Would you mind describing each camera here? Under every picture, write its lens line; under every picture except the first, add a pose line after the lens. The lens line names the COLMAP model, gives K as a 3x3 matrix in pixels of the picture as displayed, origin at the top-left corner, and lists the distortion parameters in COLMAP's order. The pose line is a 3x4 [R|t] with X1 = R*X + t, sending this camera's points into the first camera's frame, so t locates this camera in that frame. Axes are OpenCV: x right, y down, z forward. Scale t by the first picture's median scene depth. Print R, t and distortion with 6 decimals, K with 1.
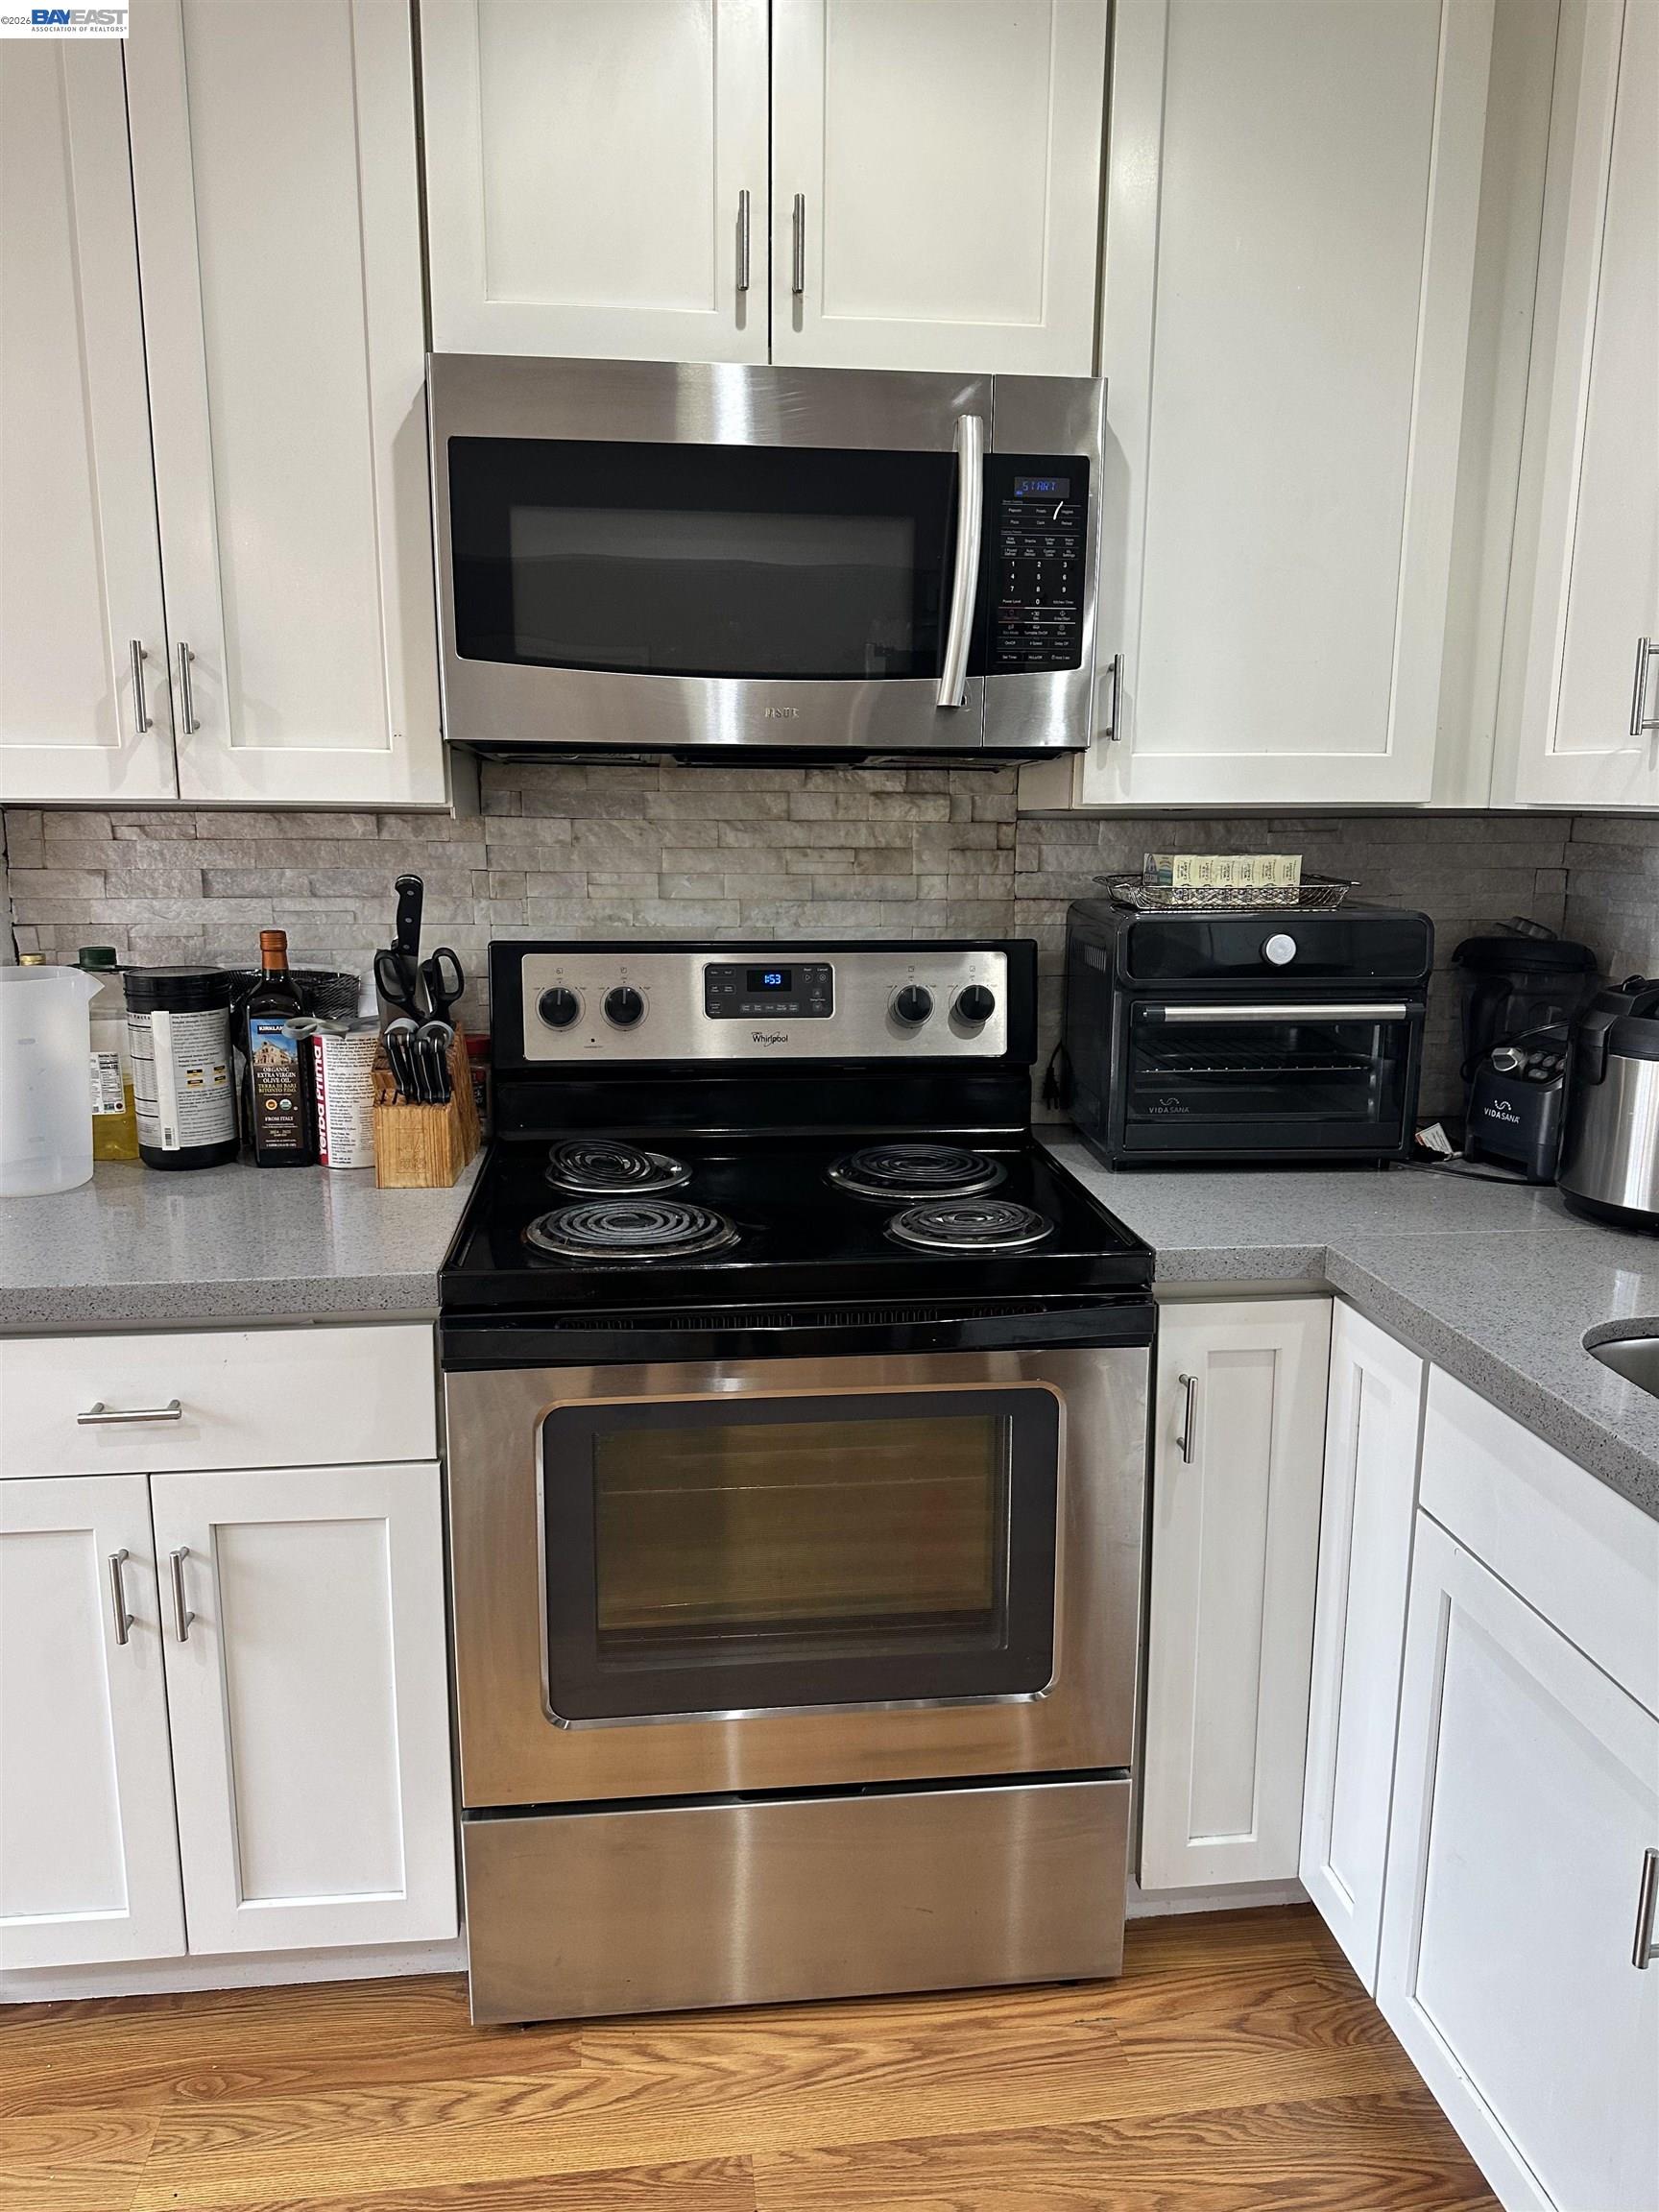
lens RADIAL K [[1537.8, 0, 822.0], [0, 1537.8, 1110.9], [0, 0, 1]] dist [0.097828, -0.128399]
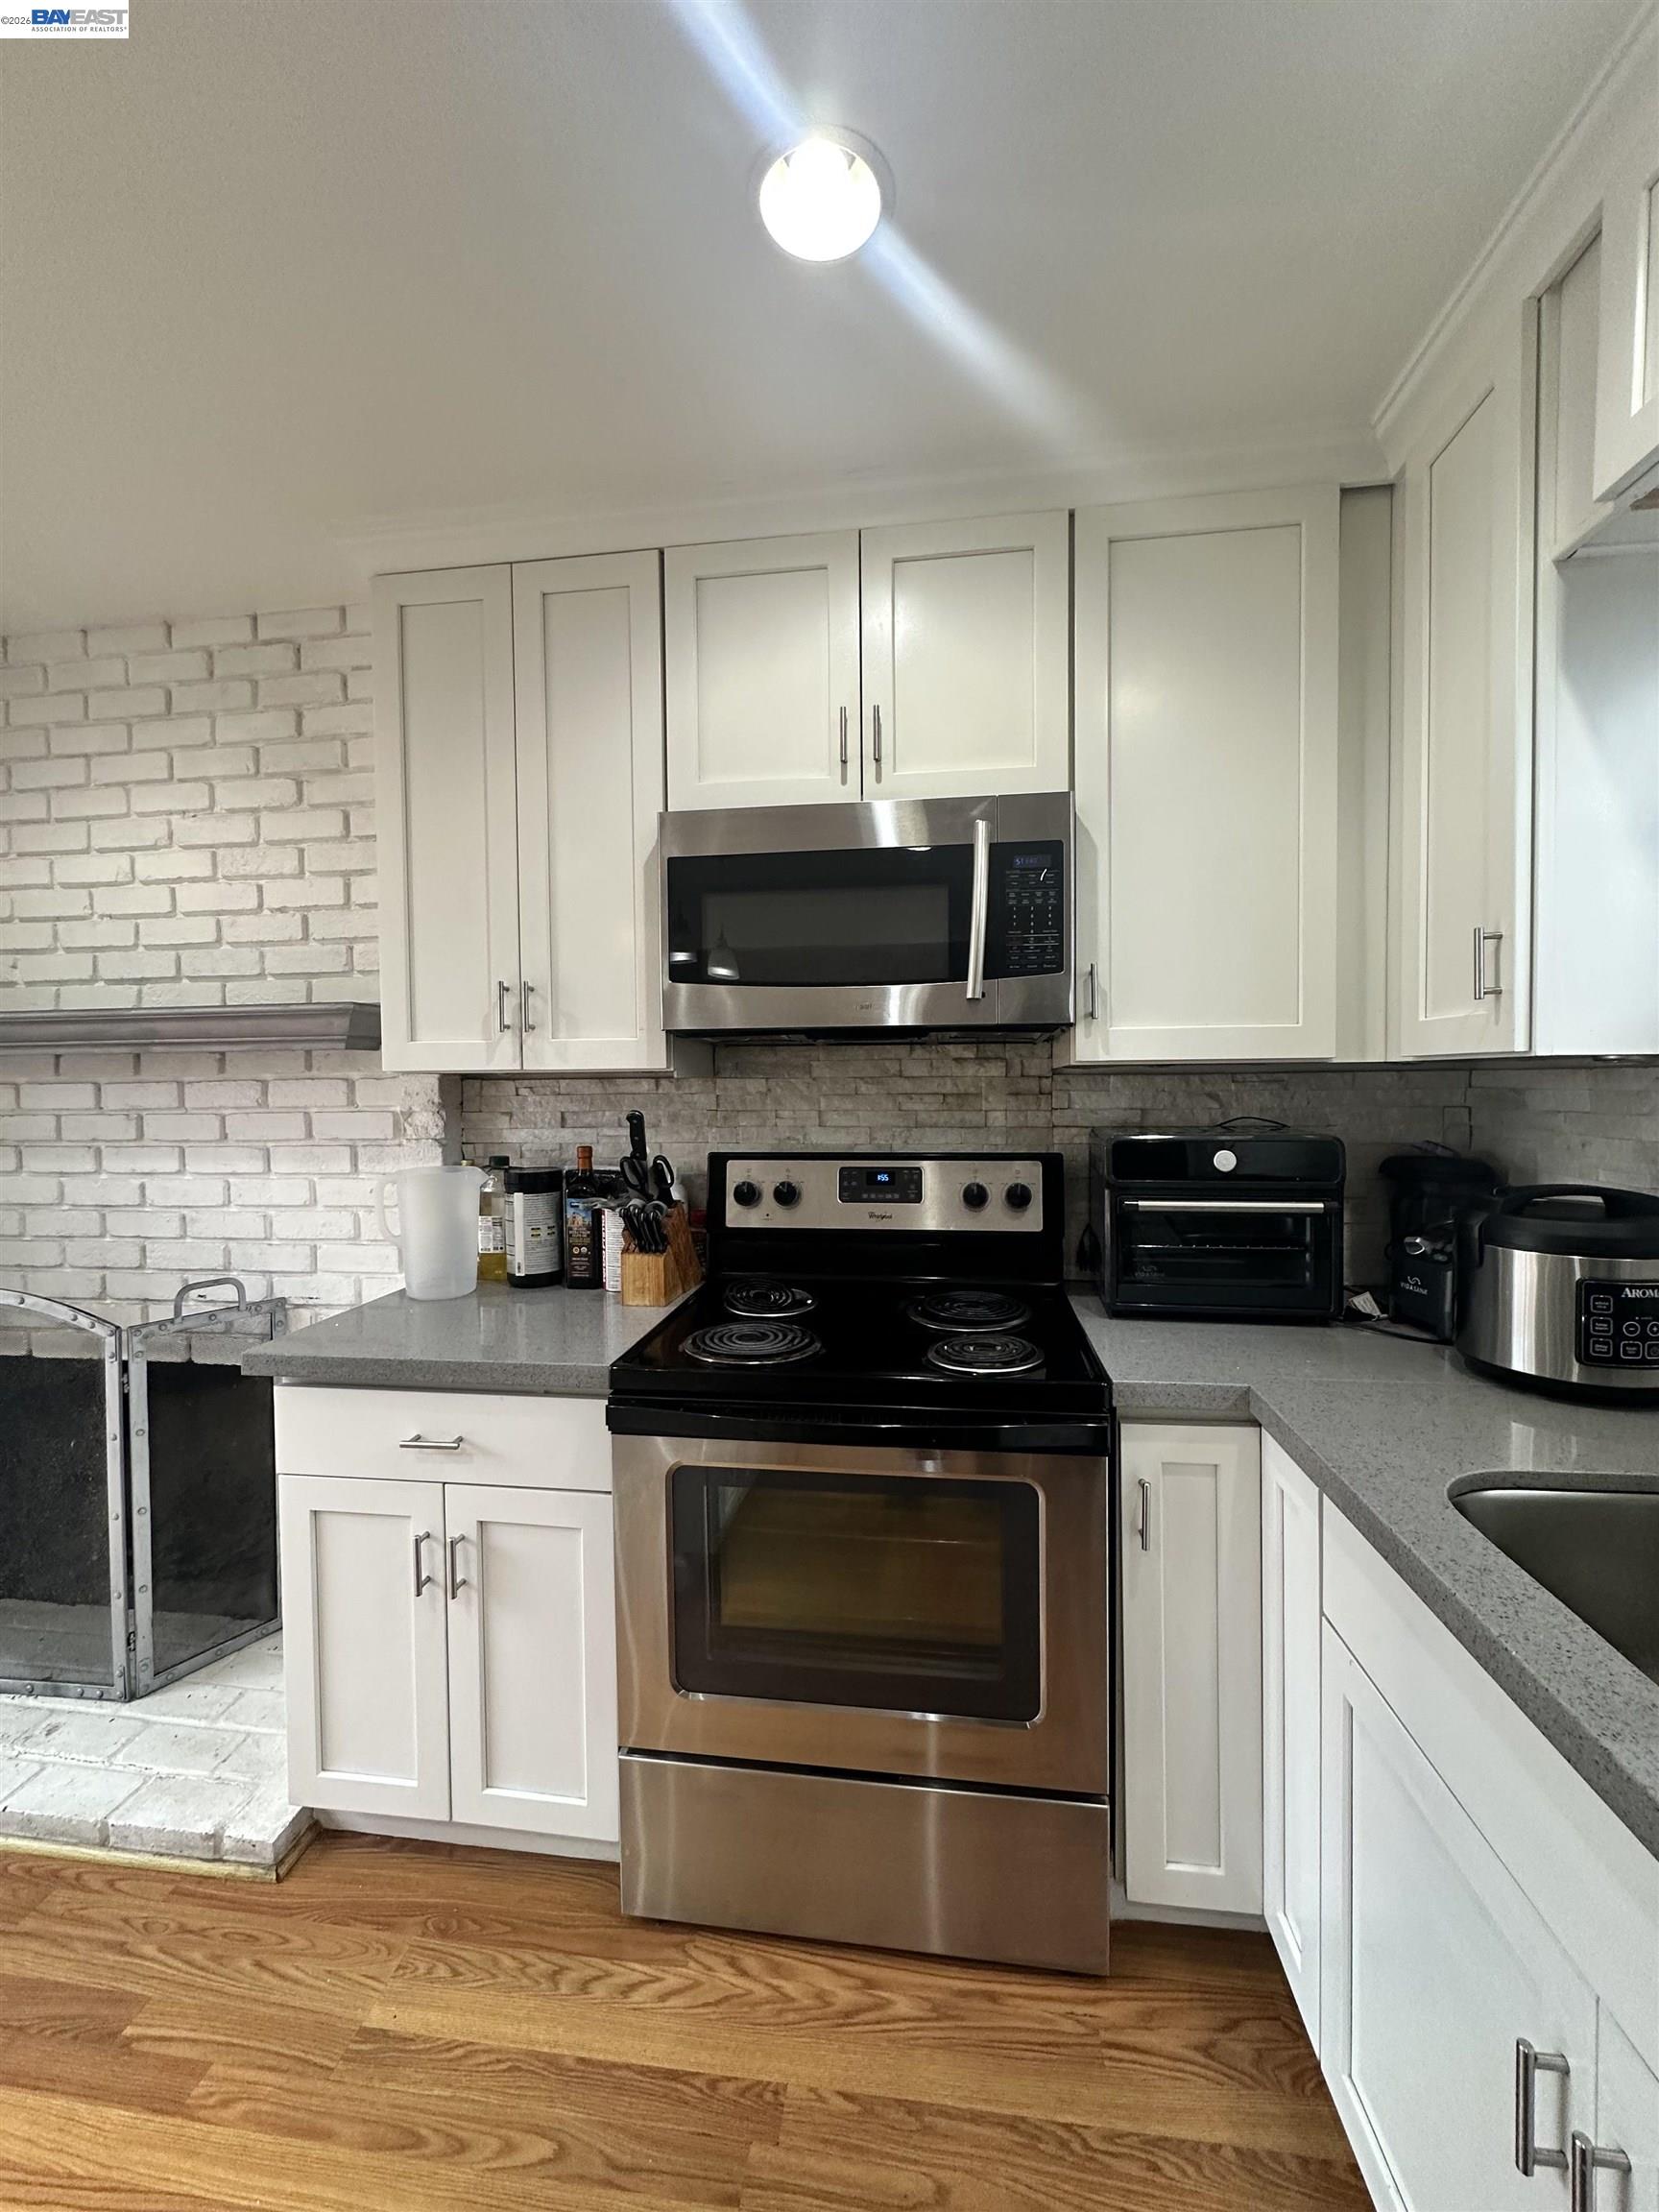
lens RADIAL K [[882.8, 0, 831.6], [0, 882.8, 1105.5], [0, 0, 1]] dist [-0.000352, 0.000098]
pose [[0.969157, -0.008553, -0.246294, 0.153282], [-0.033596, 0.985482, -0.166422, -0.009075], [0.244142, 0.169563, 0.954800, 0.151316]]
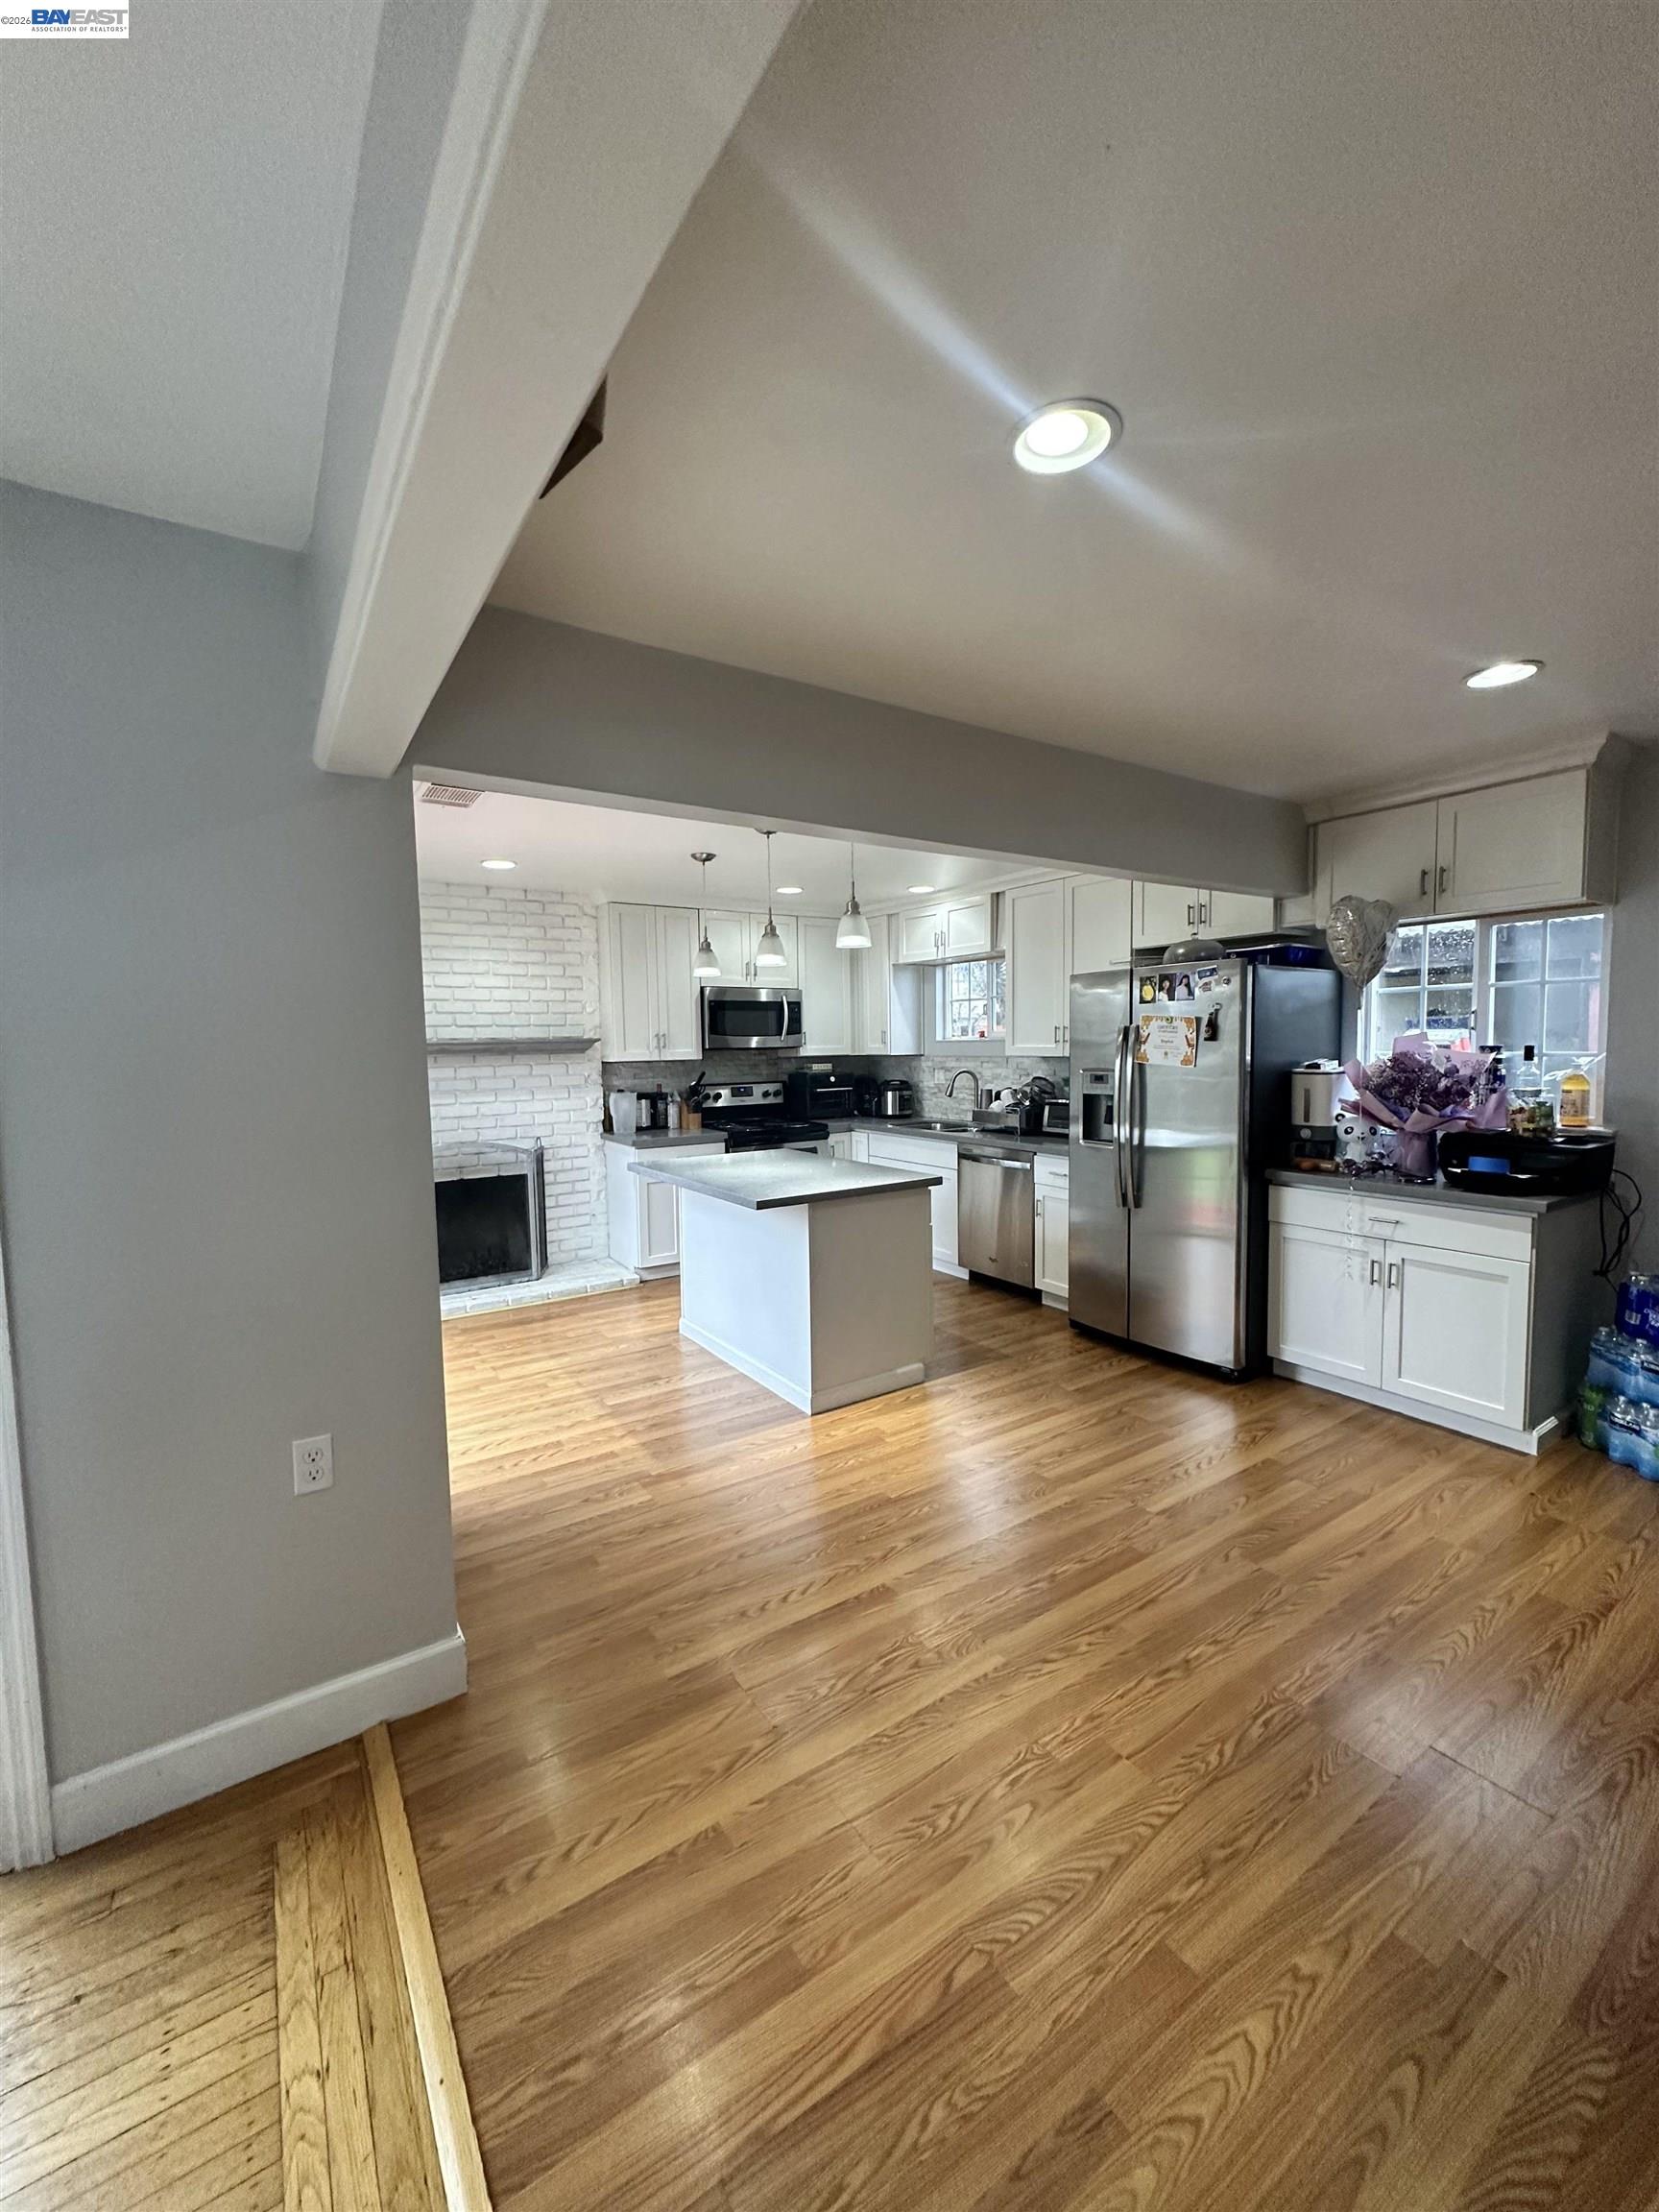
lens RADIAL K [[882.1, 0, 832.4], [0, 882.1, 1106.9], [0, 0, 1]] dist [0.002506, 0.000059]
pose [[0.890759, -0.054102, 0.451245, -1.253604], [0.111615, 0.988523, -0.101809, 0.350531], [-0.440558, 0.141053, 0.886574, -2.004740]]
